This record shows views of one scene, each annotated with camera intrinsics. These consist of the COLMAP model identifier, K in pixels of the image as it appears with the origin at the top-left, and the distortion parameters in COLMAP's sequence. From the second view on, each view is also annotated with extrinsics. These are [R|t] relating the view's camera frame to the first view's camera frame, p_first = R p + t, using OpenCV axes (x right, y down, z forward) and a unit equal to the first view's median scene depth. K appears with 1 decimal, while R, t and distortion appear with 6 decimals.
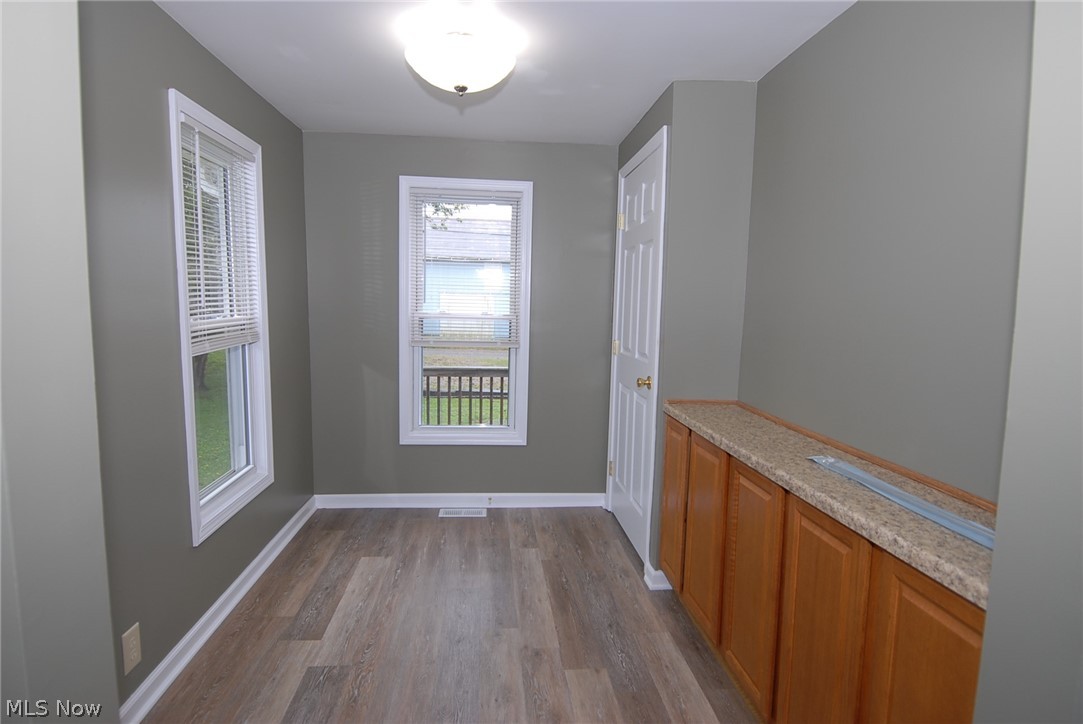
lens RADIAL K [[588.6, 0, 536.1], [0, 588.6, 358.9], [0, 0, 1]] dist [0.047750, -0.046410]
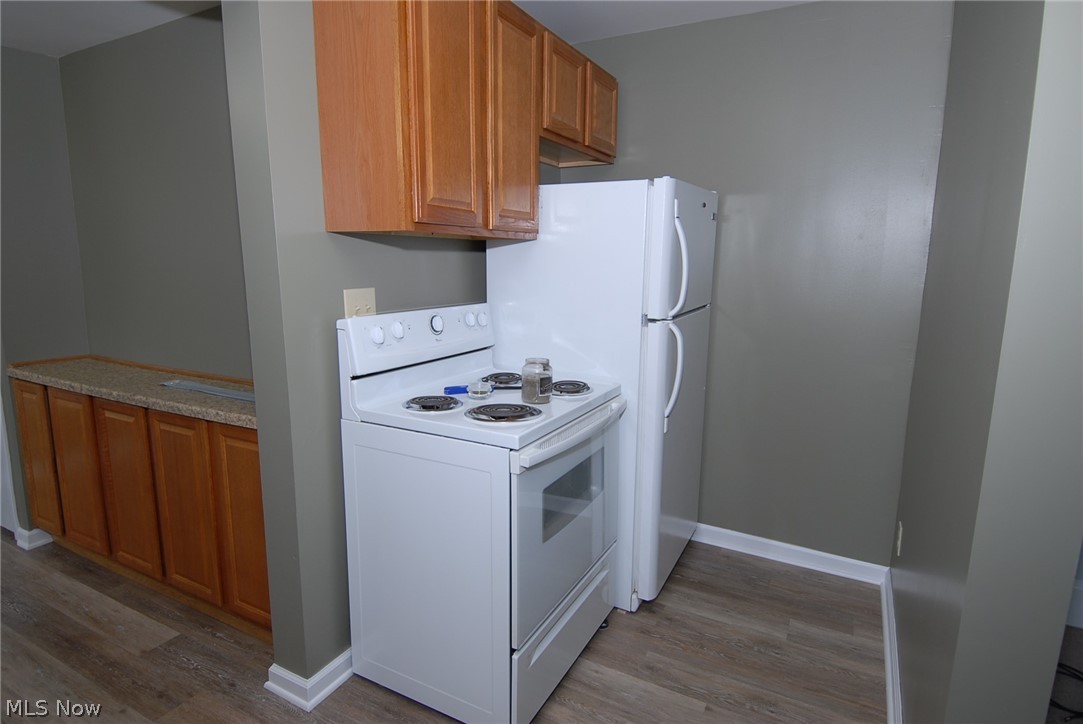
lens RADIAL K [[588.6, 0, 536.1], [0, 588.6, 358.9], [0, 0, 1]] dist [0.047750, -0.046410]
pose [[0.548128, -0.162686, 0.820420, -0.159579], [0.089527, 0.986677, 0.135841, 0.003066], [-0.831589, -0.001009, 0.555390, -0.424398]]
